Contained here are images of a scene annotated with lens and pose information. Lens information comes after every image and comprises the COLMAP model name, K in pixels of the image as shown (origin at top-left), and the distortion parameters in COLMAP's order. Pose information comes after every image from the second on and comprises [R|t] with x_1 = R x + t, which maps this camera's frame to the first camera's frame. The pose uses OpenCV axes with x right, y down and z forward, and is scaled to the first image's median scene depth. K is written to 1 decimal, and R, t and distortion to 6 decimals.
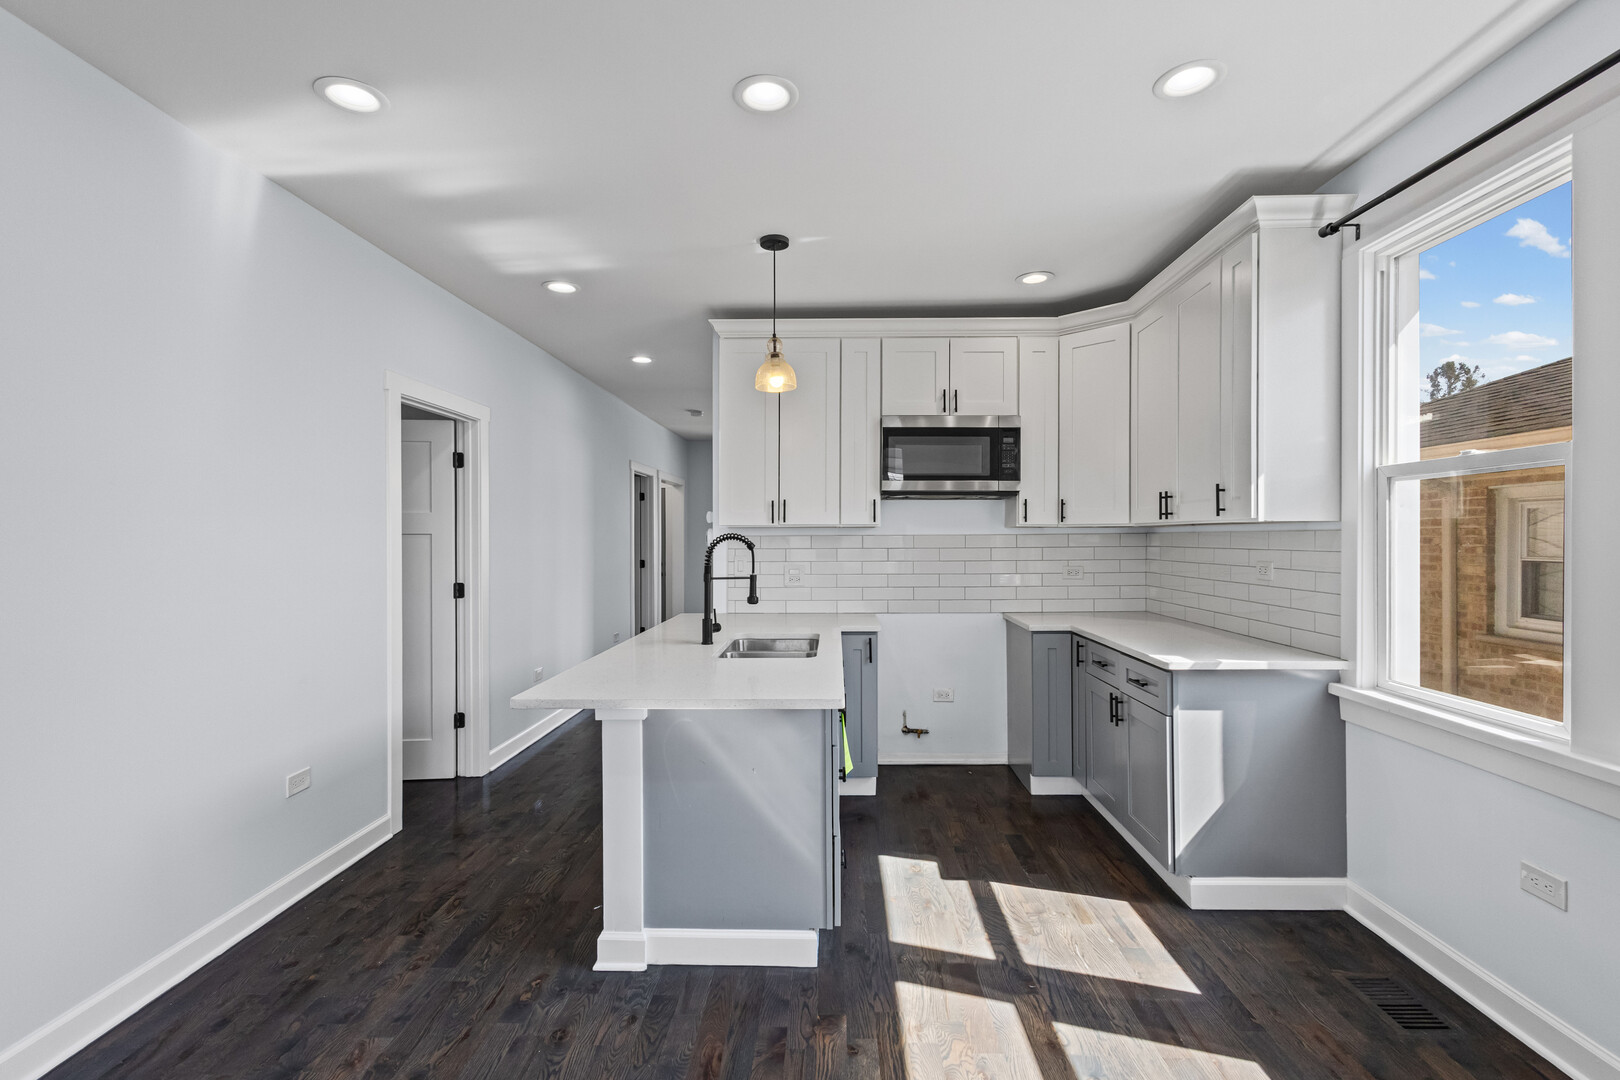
lens RADIAL K [[750.1, 0, 806.5], [0, 750.1, 540.8], [0, 0, 1]] dist [0.010438, -0.000733]
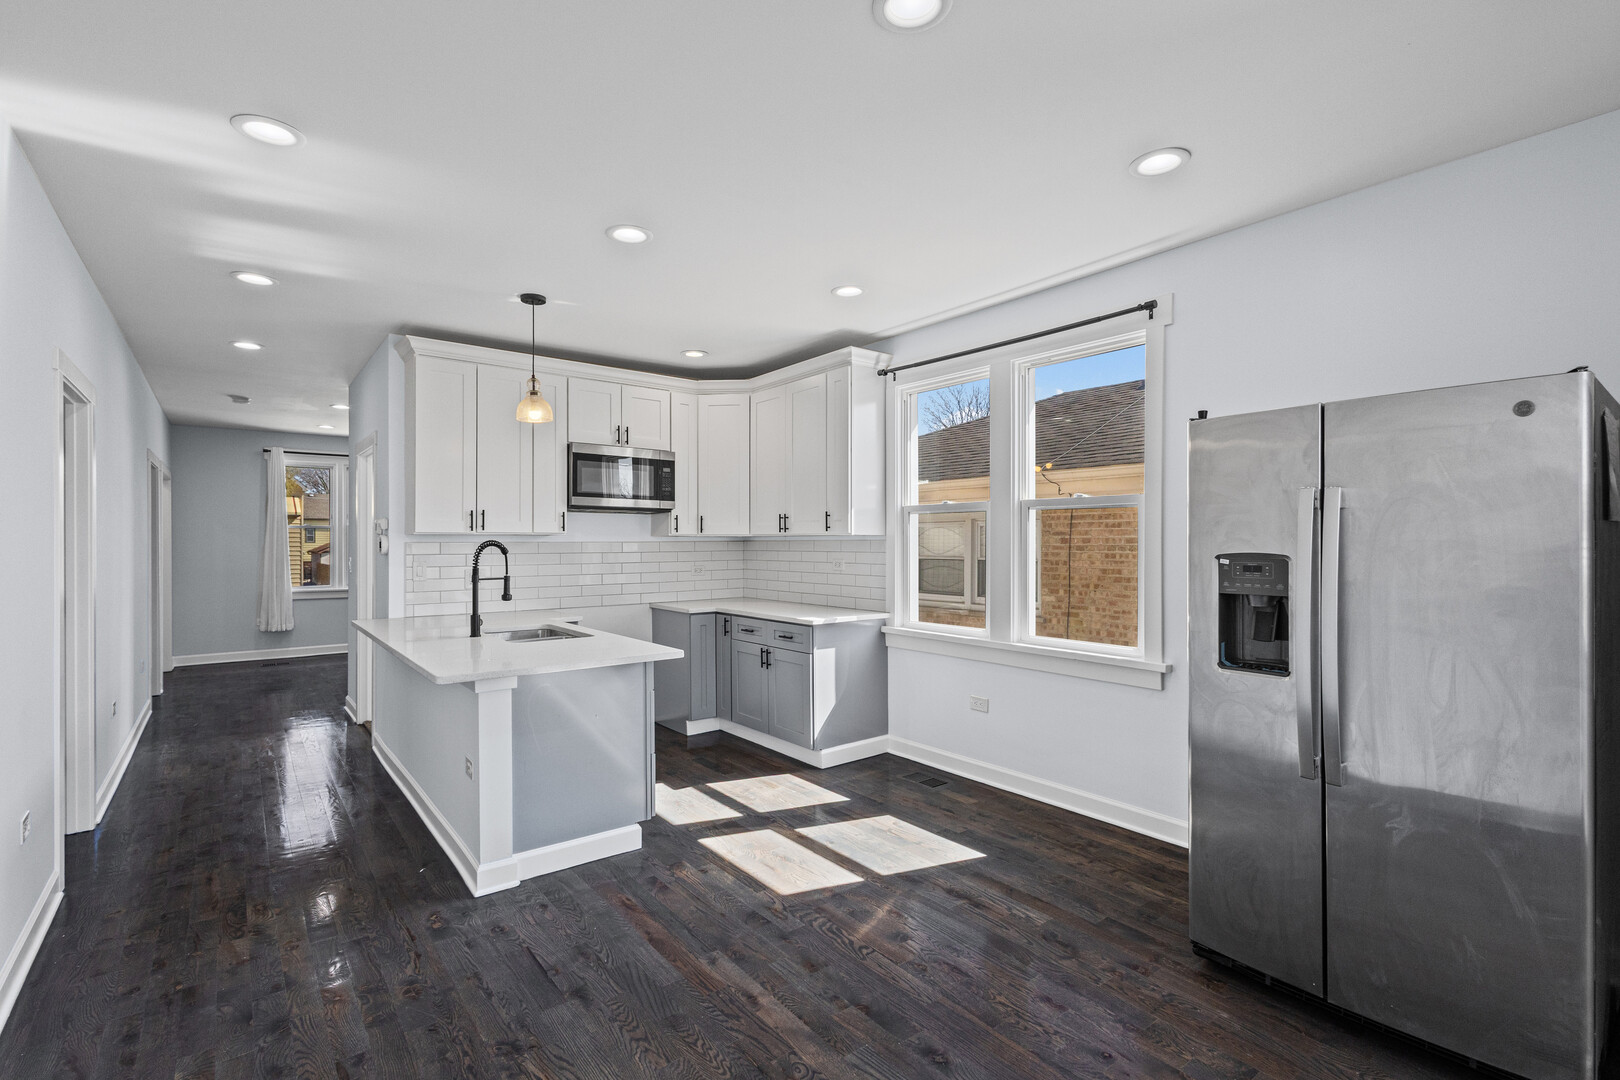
lens RADIAL K [[750.1, 0, 811.9], [0, 750.1, 546.2], [0, 0, 1]] dist [0.010438, -0.000733]
pose [[0.768452, -0.000762, 0.639907, -0.560487], [0.001402, 0.999999, -0.000492, 0.000247], [-0.639906, 0.001275, 0.768452, -0.253743]]
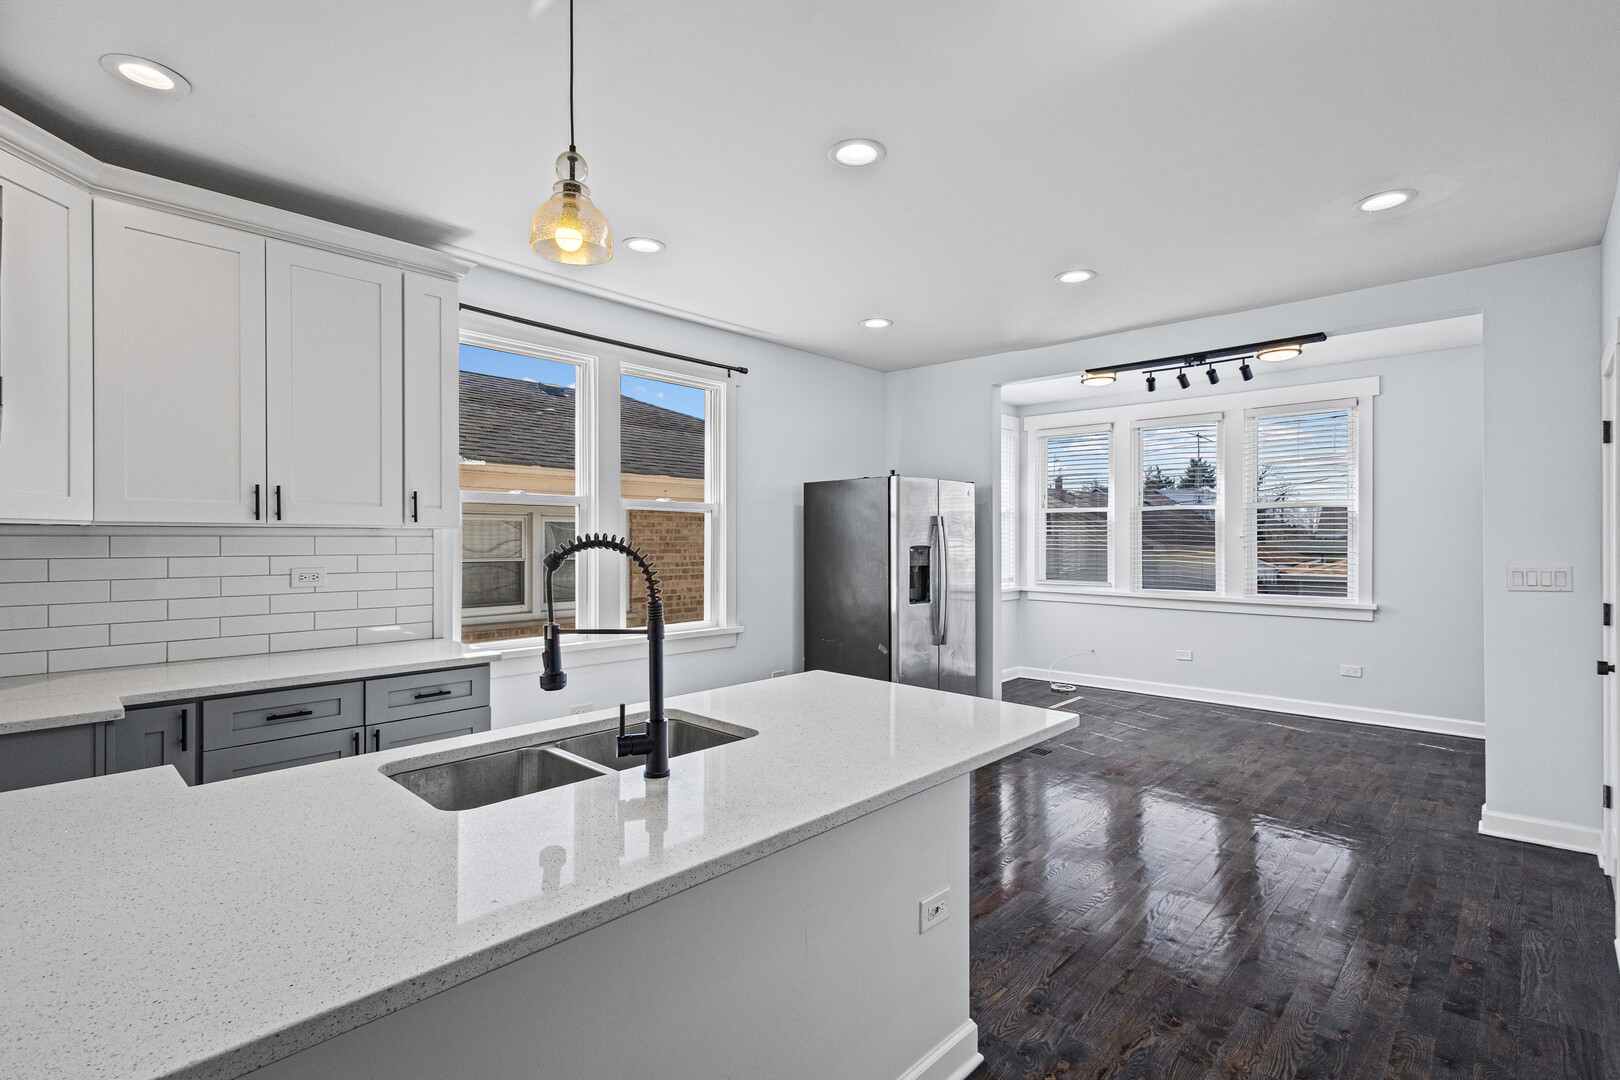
lens RADIAL K [[750.1, 0, 816.5], [0, 750.1, 543.9], [0, 0, 1]] dist [0.010438, -0.000733]
pose [[-0.753021, -0.001611, 0.657995, -0.602625], [0.003978, 0.999968, 0.007001, -0.008505], [-0.657985, 0.007889, -0.752990, 1.517144]]
